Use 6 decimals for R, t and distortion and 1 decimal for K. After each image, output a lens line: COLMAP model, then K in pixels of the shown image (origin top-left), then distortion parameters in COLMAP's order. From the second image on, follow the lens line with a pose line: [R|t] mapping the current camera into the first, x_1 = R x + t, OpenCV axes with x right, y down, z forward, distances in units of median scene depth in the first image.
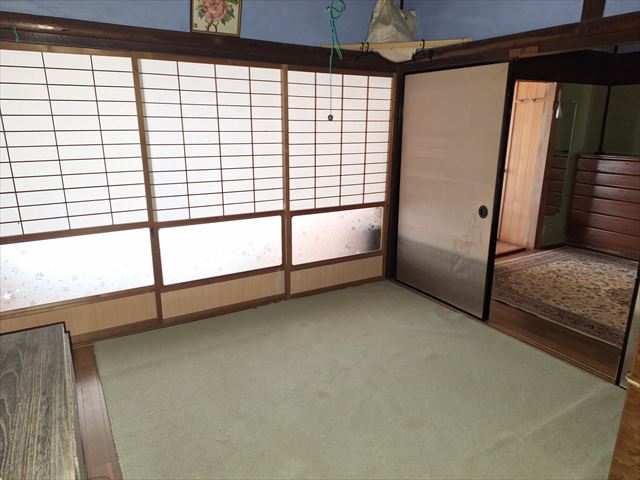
lens RADIAL K [[450.0, 0, 320.0], [0, 450.0, 249.0], [0, 0, 1]] dist [0.068990, -0.063194]
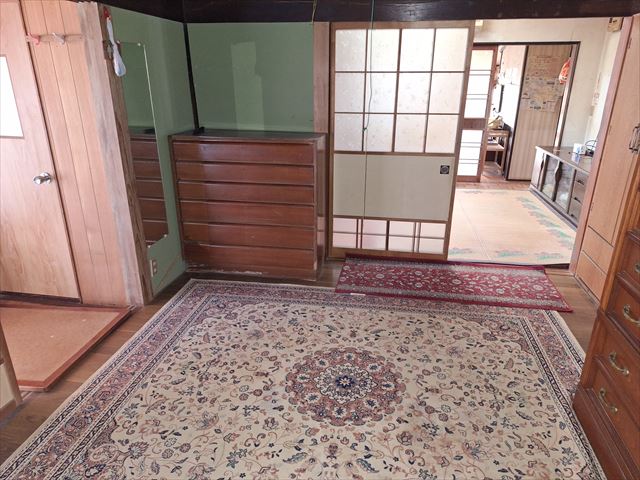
lens RADIAL K [[442.6, 0, 318.6], [0, 442.6, 237.0], [0, 0, 1]] dist [0.073232, -0.056789]
pose [[0.664931, -0.258333, 0.700807, 0.254182], [0.204067, 0.965417, 0.162254, -0.140087], [-0.718487, 0.035124, 0.694653, 0.469336]]
